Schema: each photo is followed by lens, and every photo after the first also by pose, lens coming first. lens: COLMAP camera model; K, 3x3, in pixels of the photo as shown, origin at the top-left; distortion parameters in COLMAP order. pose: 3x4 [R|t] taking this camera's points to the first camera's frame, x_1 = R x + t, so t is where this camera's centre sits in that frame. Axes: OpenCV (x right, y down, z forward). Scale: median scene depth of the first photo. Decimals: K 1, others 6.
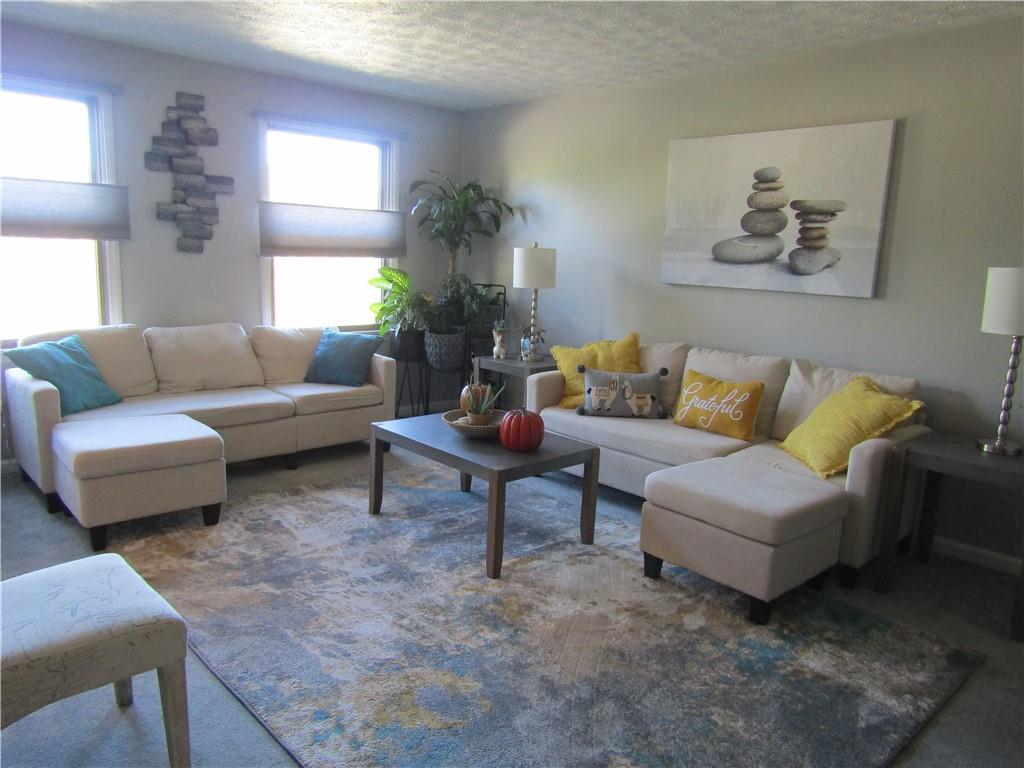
lens RADIAL K [[716.4, 0, 512.1], [0, 716.4, 383.8], [0, 0, 1]] dist [-0.018040, -0.001288]
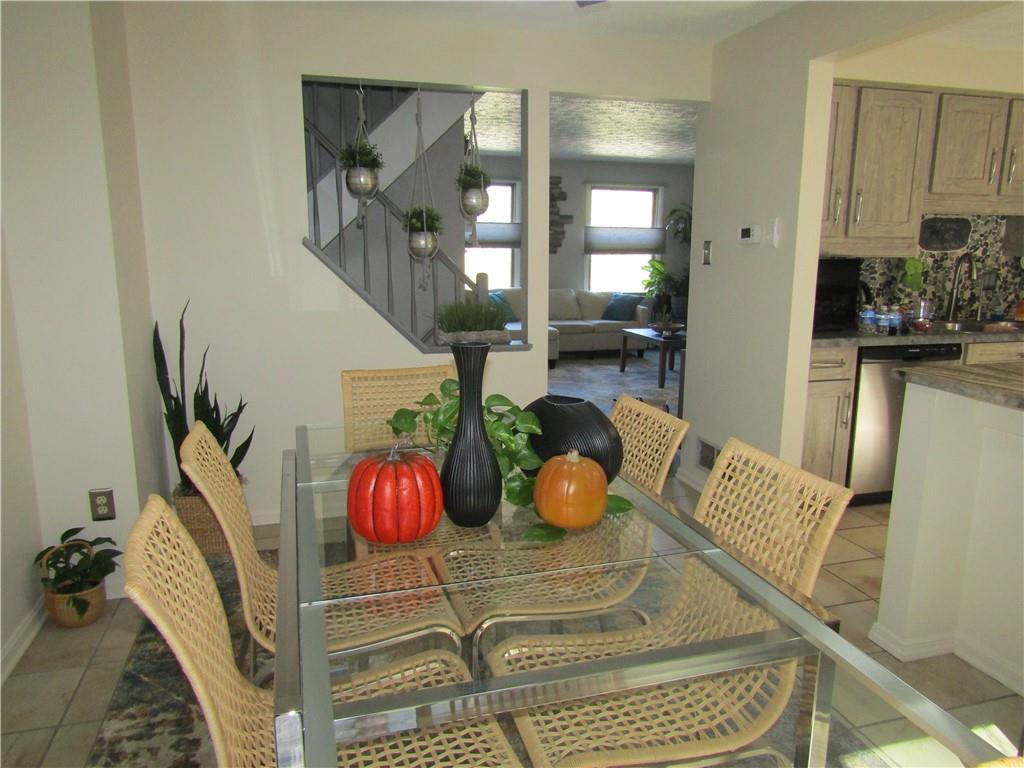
lens RADIAL K [[716.4, 0, 509.7], [0, 716.4, 387.2], [0, 0, 1]] dist [-0.018040, -0.001288]
pose [[0.886906, 0.059245, -0.458135, 0.438546], [-0.059291, 0.998138, 0.014297, 0.190247], [0.458130, 0.014483, 0.888767, -0.940701]]
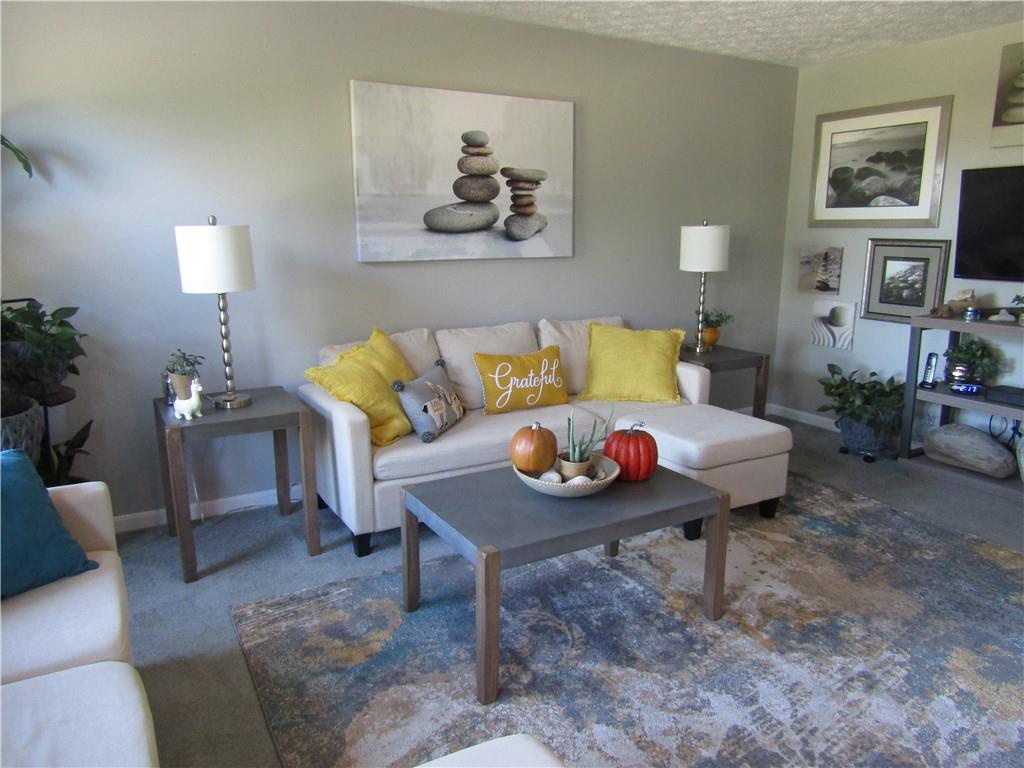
lens RADIAL K [[716.4, 0, 512.0], [0, 716.4, 383.9], [0, 0, 1]] dist [-0.018040, -0.001288]
pose [[0.231113, -0.242246, 0.942286, -0.580995], [0.191981, 0.960819, 0.199924, -0.149603], [-0.953798, 0.134696, 0.268565, 0.696443]]
